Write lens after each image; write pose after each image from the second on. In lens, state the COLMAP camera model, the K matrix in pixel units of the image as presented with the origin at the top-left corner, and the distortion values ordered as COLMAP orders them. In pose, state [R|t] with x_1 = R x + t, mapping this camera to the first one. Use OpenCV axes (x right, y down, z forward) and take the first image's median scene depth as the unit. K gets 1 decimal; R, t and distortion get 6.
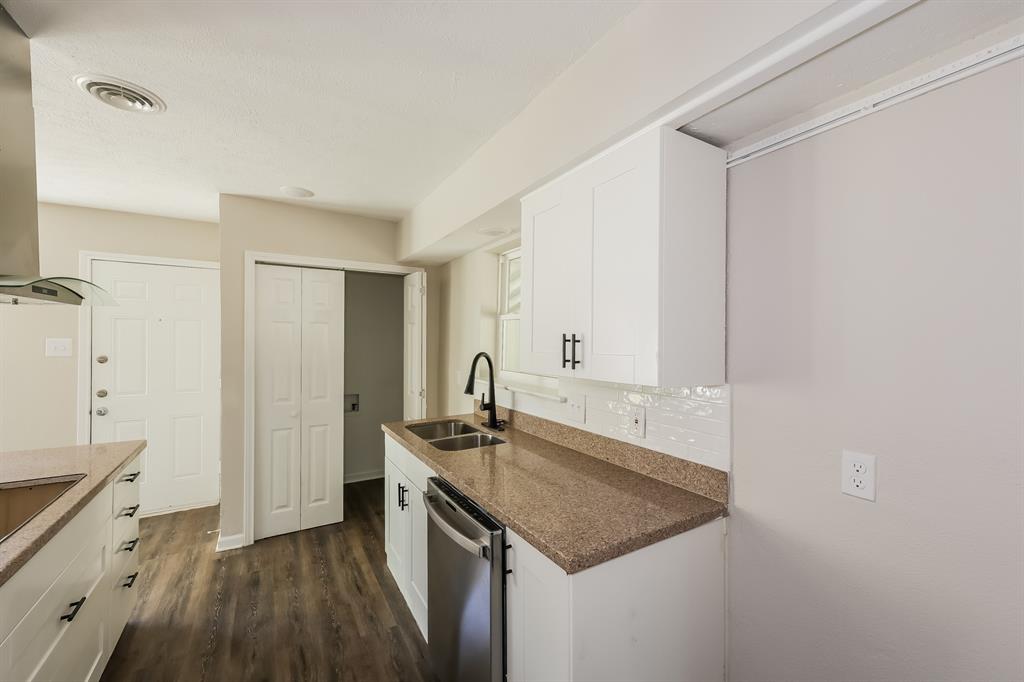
lens RADIAL K [[411.2, 0, 504.6], [0, 411.2, 340.6], [0, 0, 1]] dist [0.002749, -0.000468]
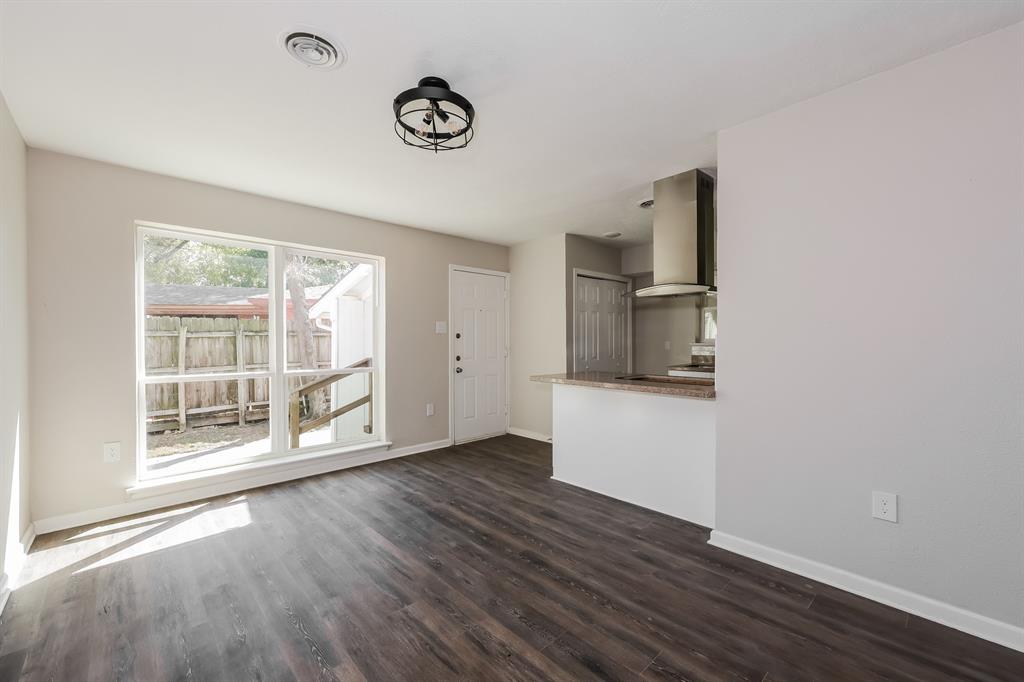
lens RADIAL K [[411.2, 0, 505.9], [0, 411.2, 345.6], [0, 0, 1]] dist [0.002749, -0.000468]
pose [[0.981227, 0.000657, 0.192855, -1.118252], [0.001017, 0.999963, -0.008580, 0.096592], [-0.192853, 0.008615, 0.981190, -0.511532]]
